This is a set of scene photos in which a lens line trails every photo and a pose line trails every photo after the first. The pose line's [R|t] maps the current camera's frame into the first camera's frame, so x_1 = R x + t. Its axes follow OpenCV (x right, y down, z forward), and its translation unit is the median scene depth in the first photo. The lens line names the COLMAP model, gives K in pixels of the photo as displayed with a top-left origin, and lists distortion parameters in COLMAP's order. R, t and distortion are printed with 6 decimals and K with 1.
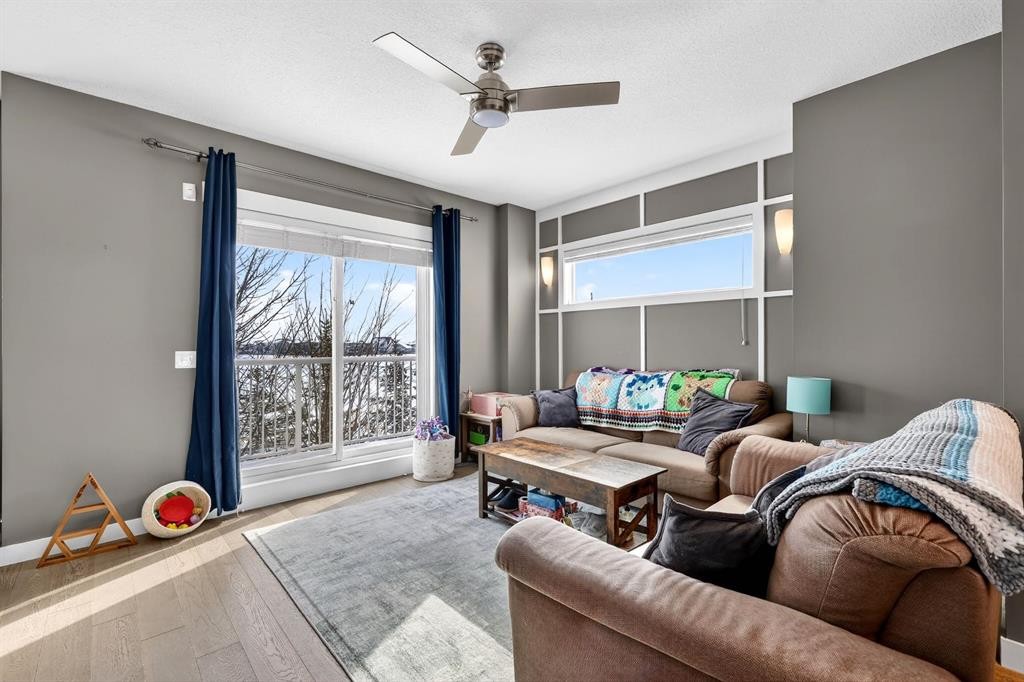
lens RADIAL K [[451.5, 0, 511.4], [0, 451.5, 341.2], [0, 0, 1]] dist [0.007742, -0.000716]
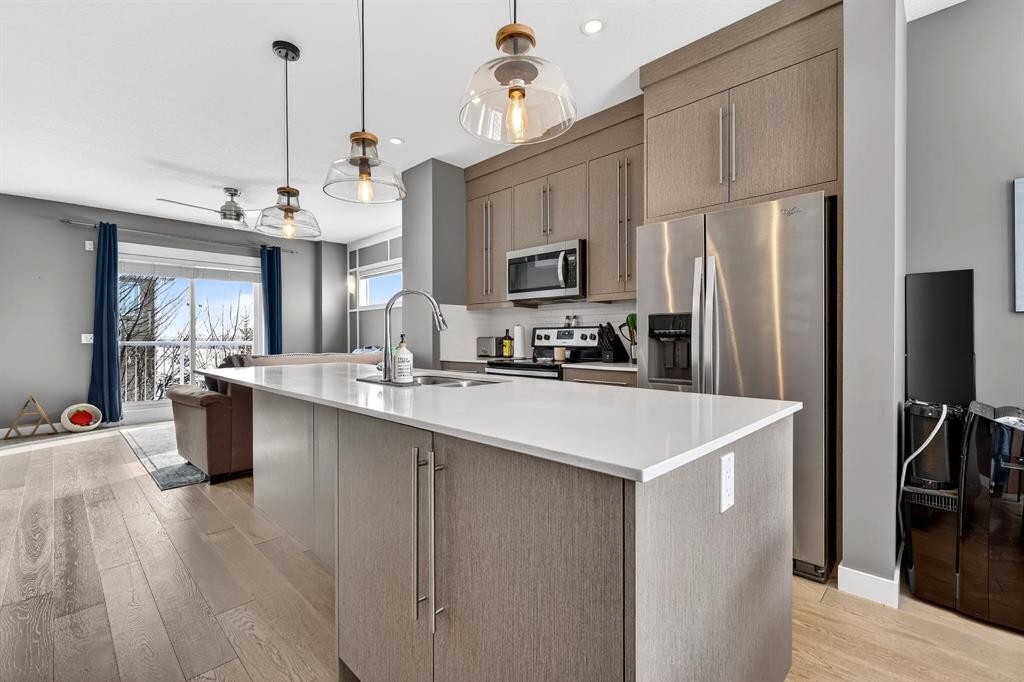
lens RADIAL K [[451.5, 0, 513.4], [0, 451.5, 340.3], [0, 0, 1]] dist [0.007742, -0.000716]
pose [[0.998794, 0.000614, 0.049103, 0.880507], [-0.001108, 0.999949, 0.010046, 0.028370], [-0.049095, -0.010088, 0.998743, -0.886444]]
